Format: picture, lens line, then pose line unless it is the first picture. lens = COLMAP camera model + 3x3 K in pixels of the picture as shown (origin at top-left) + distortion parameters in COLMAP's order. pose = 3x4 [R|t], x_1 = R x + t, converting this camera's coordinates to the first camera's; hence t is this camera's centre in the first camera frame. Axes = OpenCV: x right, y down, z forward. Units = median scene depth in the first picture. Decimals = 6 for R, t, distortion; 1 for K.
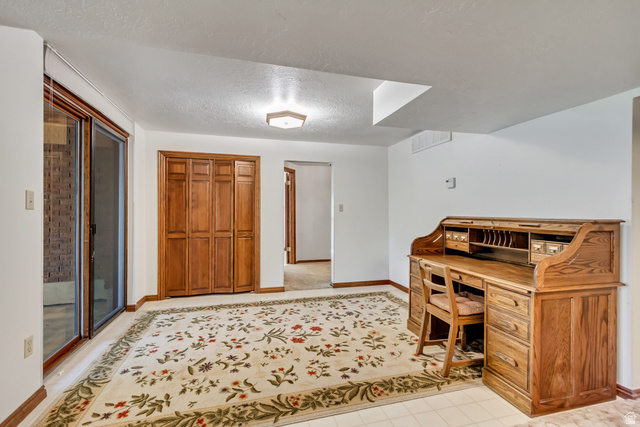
lens RADIAL K [[294.8, 0, 320.0], [0, 294.8, 213.5], [0, 0, 1]] dist [0.002597, 0.000605]
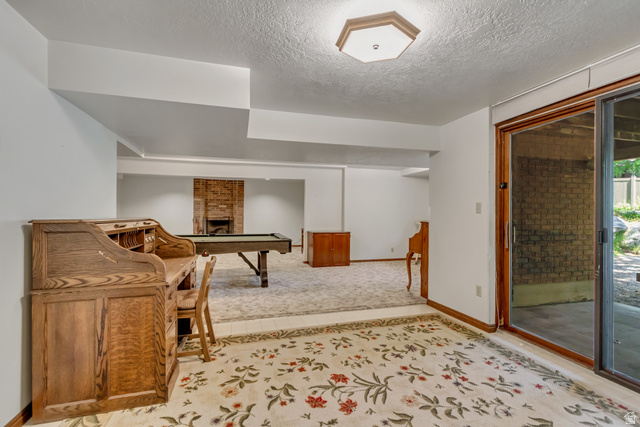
lens RADIAL K [[294.8, 0, 320.0], [0, 294.8, 213.5], [0, 0, 1]] dist [0.002597, 0.000605]
pose [[-0.999970, -0.005908, -0.004994, -0.018678], [-0.005933, 0.999970, 0.004960, -0.009987], [0.004965, 0.004989, -0.999975, 1.949470]]
